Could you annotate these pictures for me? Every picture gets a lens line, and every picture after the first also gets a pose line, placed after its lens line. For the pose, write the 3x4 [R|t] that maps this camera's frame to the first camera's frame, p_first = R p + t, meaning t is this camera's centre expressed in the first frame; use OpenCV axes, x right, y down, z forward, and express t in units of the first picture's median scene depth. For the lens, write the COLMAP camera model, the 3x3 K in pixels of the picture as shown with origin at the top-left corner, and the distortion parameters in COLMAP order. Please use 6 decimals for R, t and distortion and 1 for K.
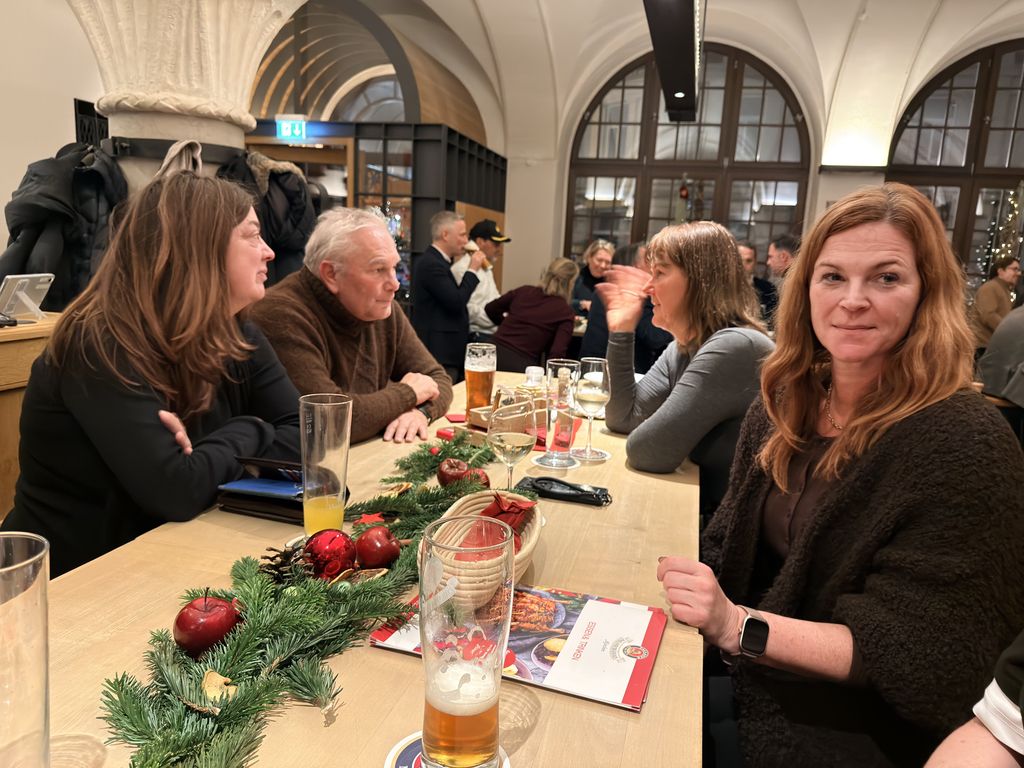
lens RADIAL K [[777.0, 0, 512.0], [0, 777.0, 384.0], [0, 0, 1]] dist [-0.001998, 0.036489]
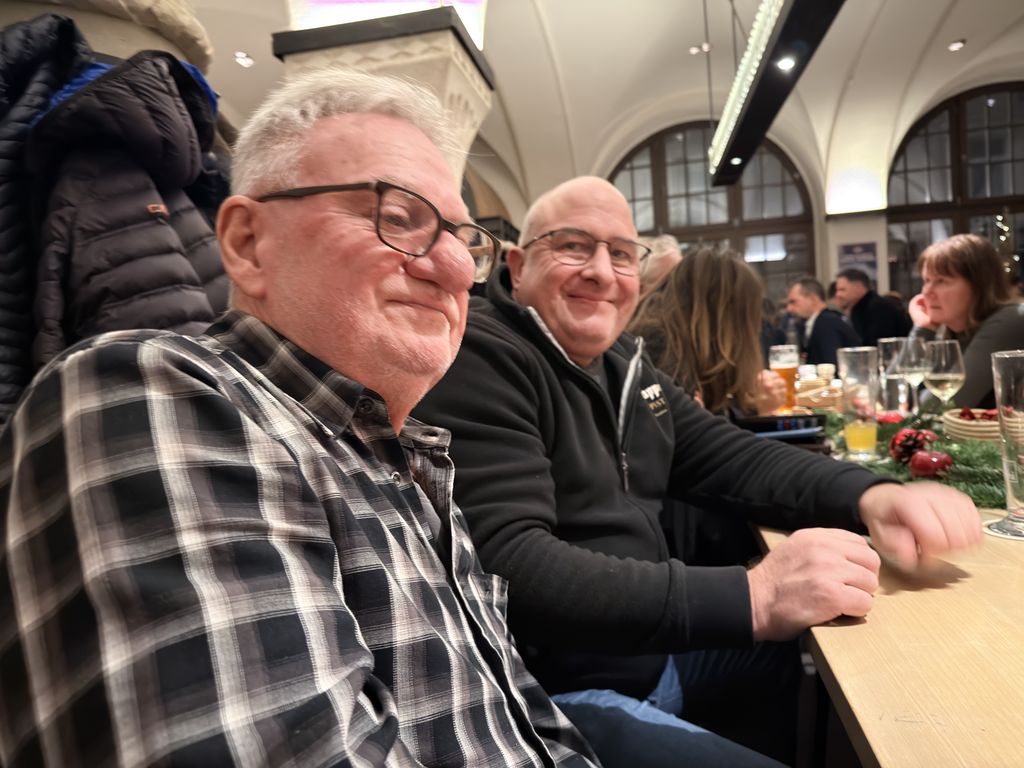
lens RADIAL K [[781.6, 0, 512.0], [0, 781.6, 384.0], [0, 0, 1]] dist [0.028783, -0.011601]
pose [[0.990414, -0.126610, 0.055228, -0.135198], [0.132263, 0.984541, -0.114830, 0.023663], [-0.039836, 0.121034, 0.991849, -0.053921]]
